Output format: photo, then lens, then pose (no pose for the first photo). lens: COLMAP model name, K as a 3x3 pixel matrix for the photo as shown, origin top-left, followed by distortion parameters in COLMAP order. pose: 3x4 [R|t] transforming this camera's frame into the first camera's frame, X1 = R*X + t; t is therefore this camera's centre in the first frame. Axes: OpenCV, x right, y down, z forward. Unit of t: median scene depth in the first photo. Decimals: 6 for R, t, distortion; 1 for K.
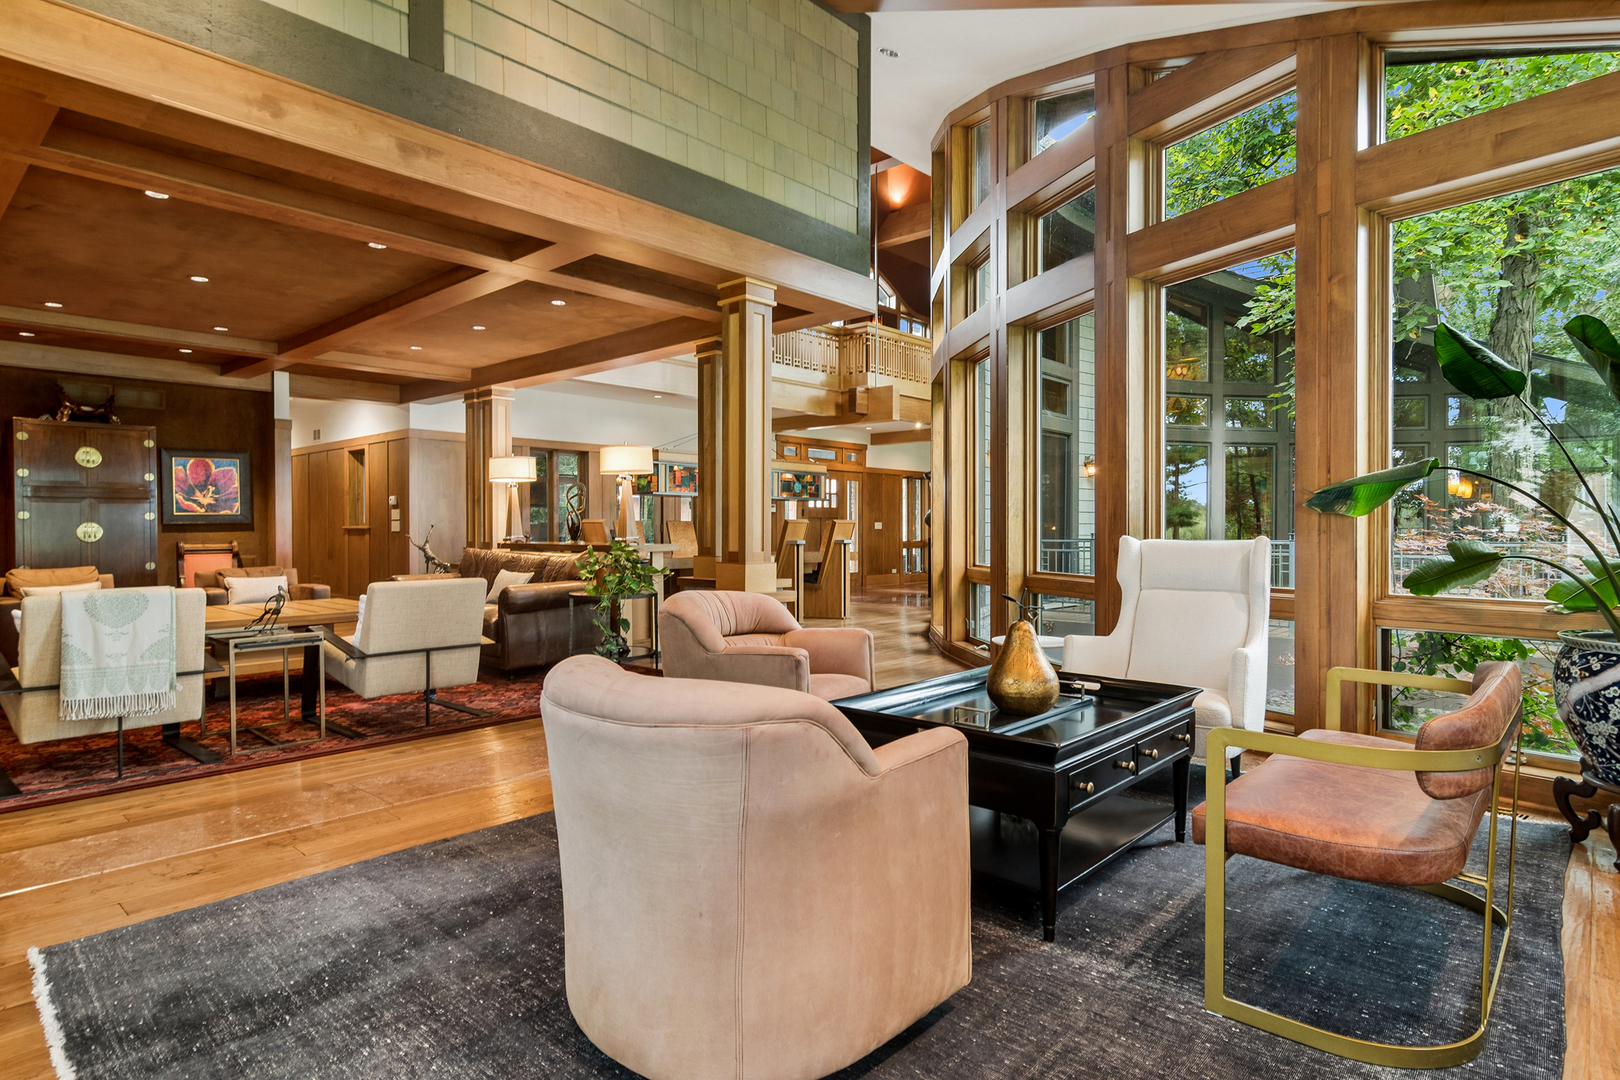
lens RADIAL K [[877.4, 0, 814.5], [0, 877.4, 530.9], [0, 0, 1]] dist [-0.001846, 0.000342]
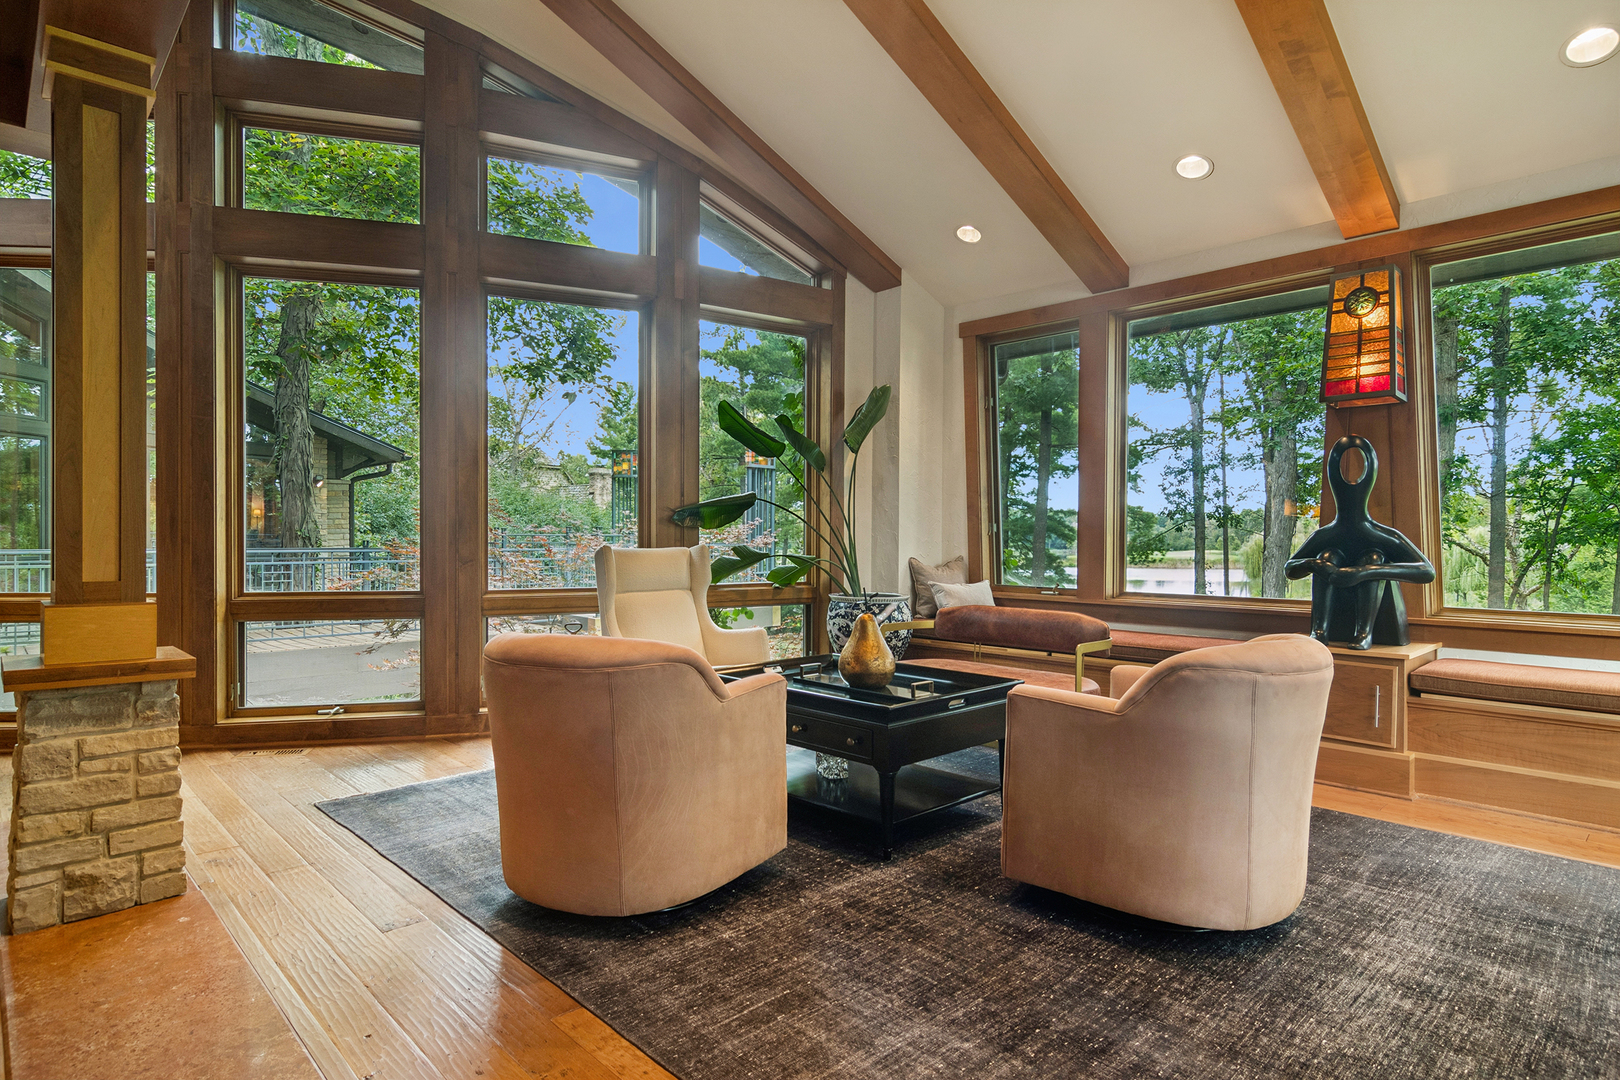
lens RADIAL K [[877.4, 0, 814.5], [0, 877.4, 530.9], [0, 0, 1]] dist [-0.001846, 0.000342]
pose [[0.068796, 0.007292, 0.997604, -0.775461], [0.001909, 0.999970, -0.007441, -0.003583], [-0.997629, 0.002417, 0.068780, 0.760480]]
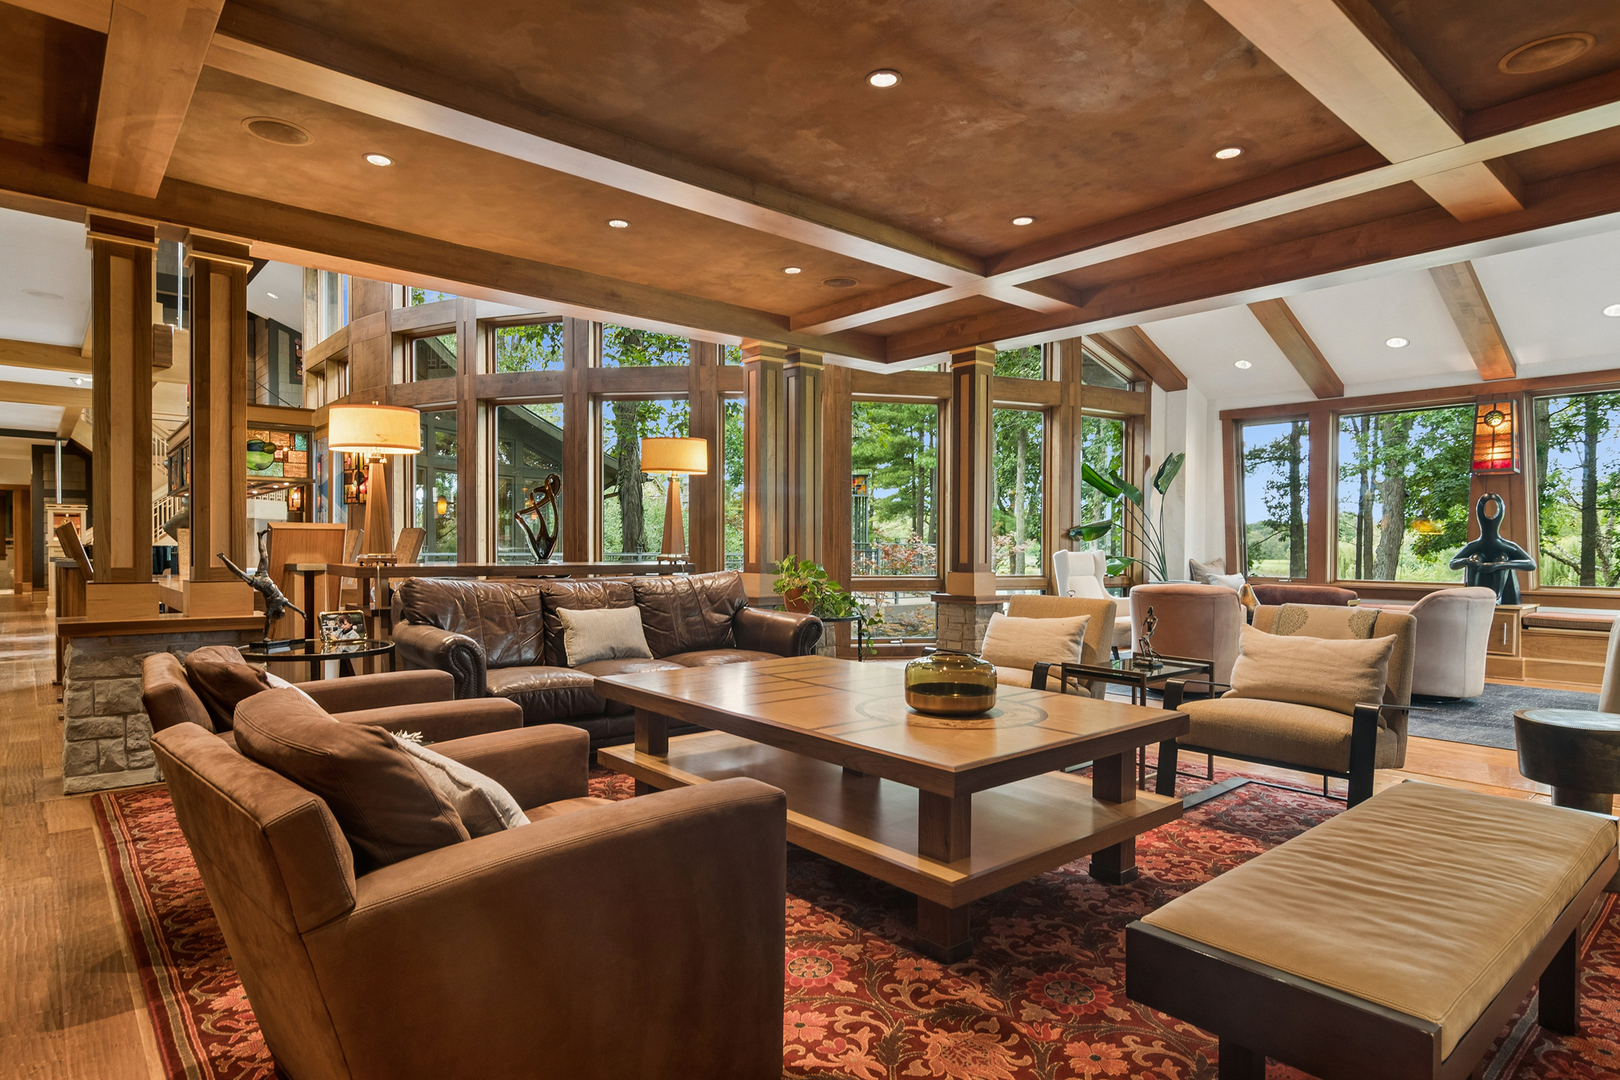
lens RADIAL K [[894.7, 0, 810.0], [0, 894.7, 540.0], [0, 0, 1]] dist [0.000706, 0.000350]
pose [[0.125593, 0.005565, 0.992066, -1.970034], [-0.001212, 0.999984, -0.005456, -0.005407], [-0.992081, -0.000517, 0.125598, 1.515963]]
